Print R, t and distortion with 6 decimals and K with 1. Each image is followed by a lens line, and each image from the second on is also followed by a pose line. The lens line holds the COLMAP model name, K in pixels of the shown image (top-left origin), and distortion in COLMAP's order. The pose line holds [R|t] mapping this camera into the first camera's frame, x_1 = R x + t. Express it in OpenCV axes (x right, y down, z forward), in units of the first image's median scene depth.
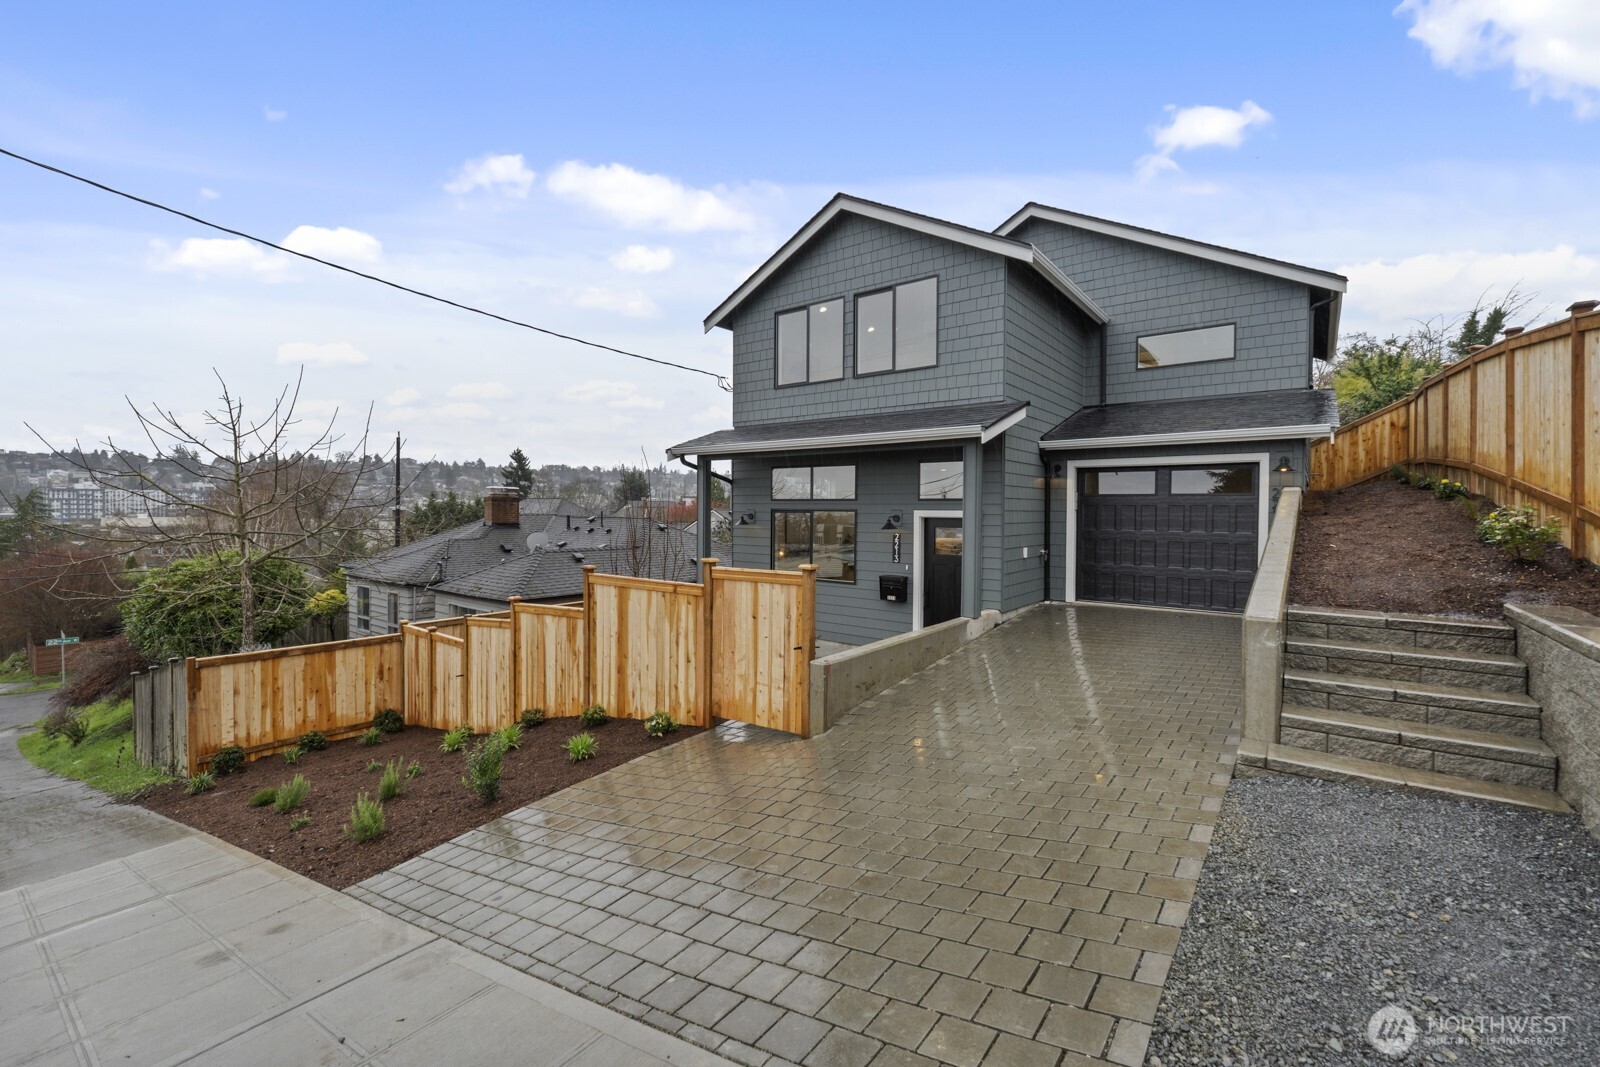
lens RADIAL K [[665.4, 0, 795.7], [0, 665.4, 538.8], [0, 0, 1]] dist [-0.004032, -0.000651]
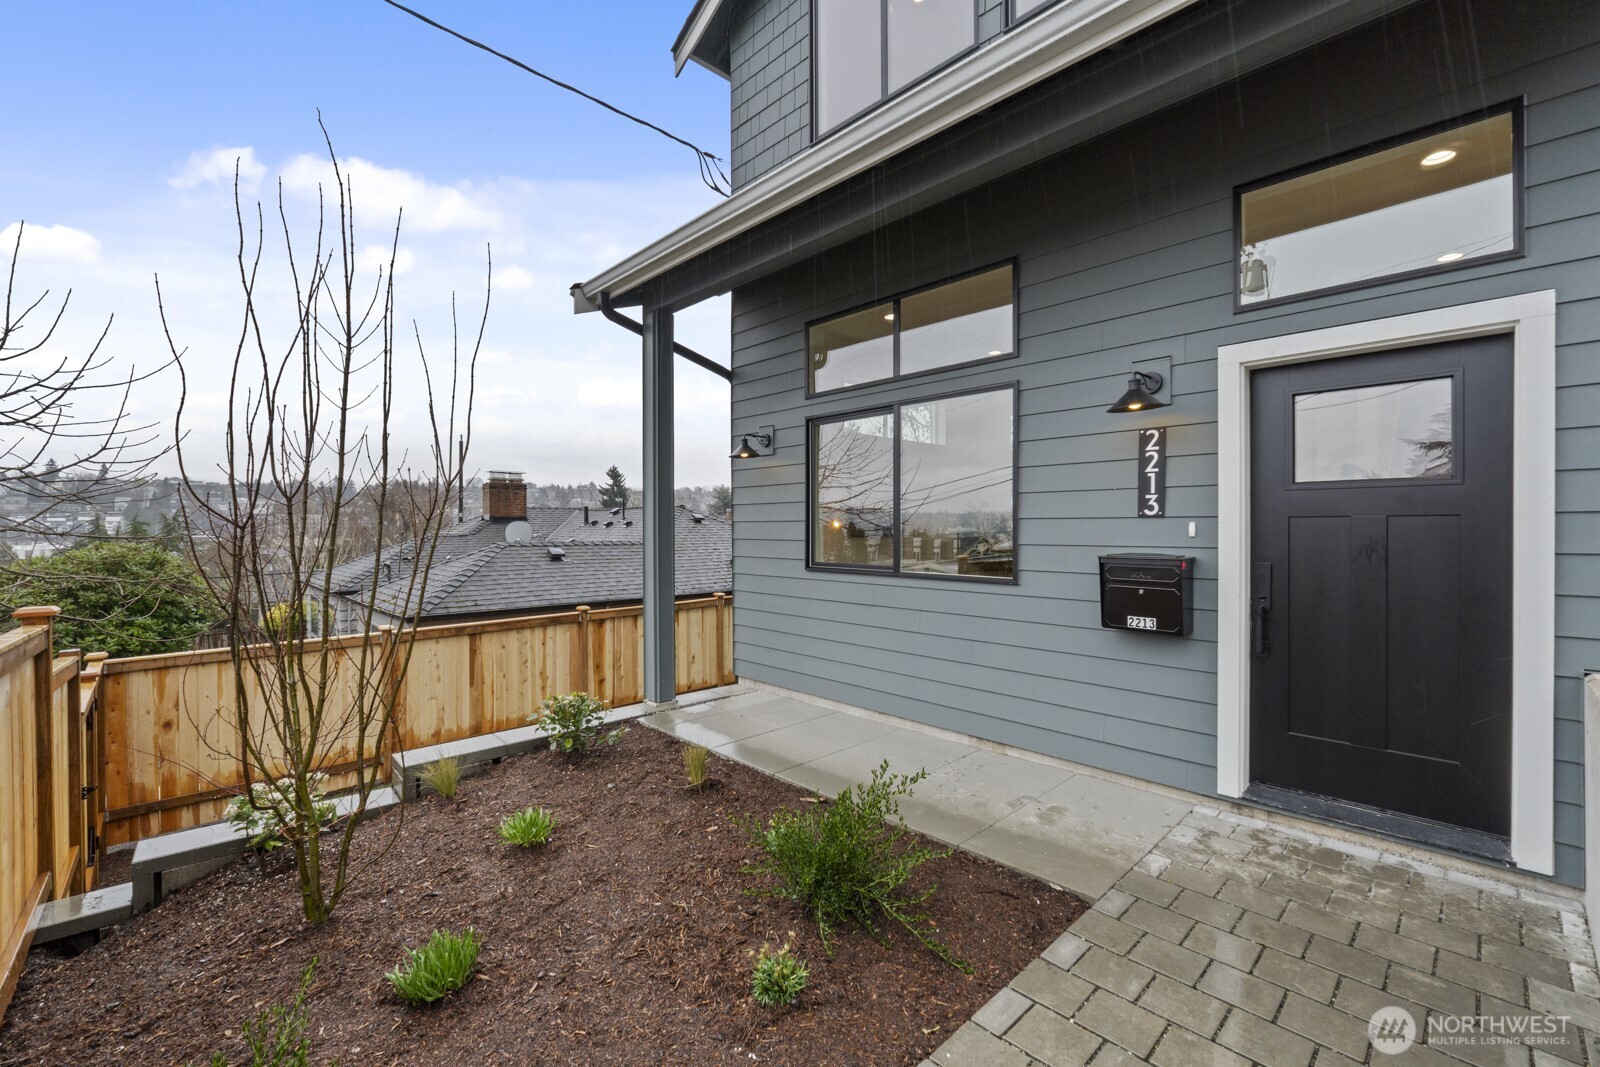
lens RADIAL K [[665.4, 0, 795.7], [0, 665.4, 538.8], [0, 0, 1]] dist [-0.004032, -0.000651]
pose [[0.989848, -0.006868, -0.141965, 0.019070], [0.003204, 0.999656, -0.026018, 0.048465], [0.142095, 0.025299, 0.989530, 0.567708]]
